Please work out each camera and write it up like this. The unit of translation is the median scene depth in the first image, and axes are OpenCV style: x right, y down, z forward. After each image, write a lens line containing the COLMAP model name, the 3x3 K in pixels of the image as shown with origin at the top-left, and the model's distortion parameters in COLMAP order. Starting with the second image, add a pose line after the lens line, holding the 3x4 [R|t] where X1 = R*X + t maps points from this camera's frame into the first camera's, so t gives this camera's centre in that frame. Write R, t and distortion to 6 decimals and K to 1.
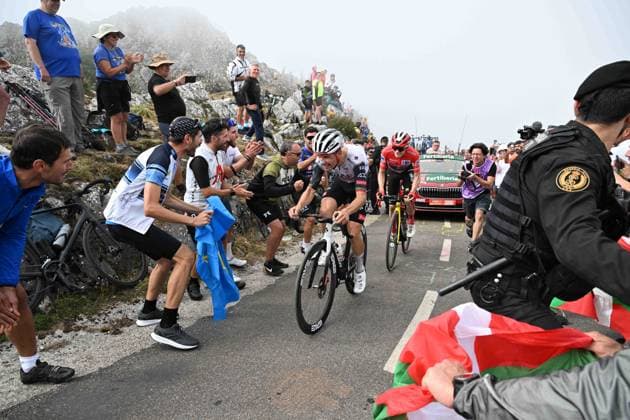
lens RADIAL K [[401.8, 0, 305.2], [0, 401.8, 212.8], [0, 0, 1]] dist [-0.006278, 0.004376]
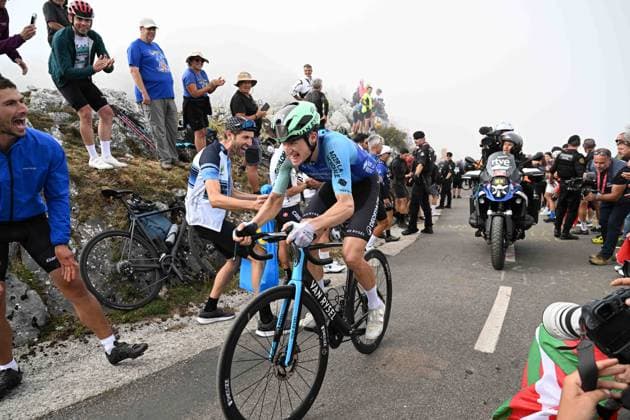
lens RADIAL K [[401.8, 0, 307.7], [0, 401.8, 212.8], [0, 0, 1]] dist [-0.006278, 0.004376]
pose [[0.996060, -0.014613, -0.087465, -0.080367], [0.011639, 0.999340, -0.034417, 0.027161], [0.087910, 0.033264, 0.995573, -0.071925]]
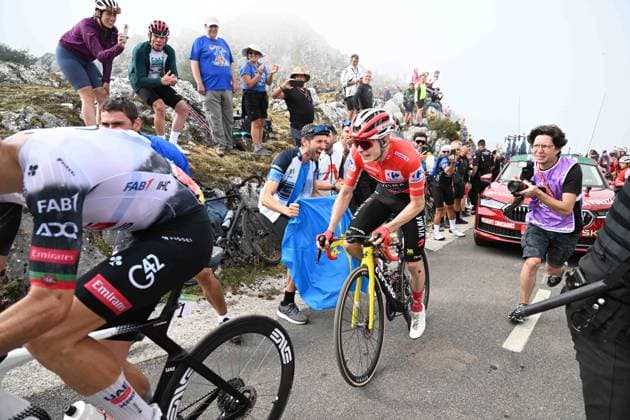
lens RADIAL K [[401.8, 0, 312.1], [0, 401.8, 211.4], [0, 0, 1]] dist [-0.006278, 0.004376]
pose [[0.980273, 0.045350, -0.192375, -0.071053], [-0.045663, 0.998953, 0.002807, 0.011485], [0.192300, 0.006033, 0.981318, -0.124946]]
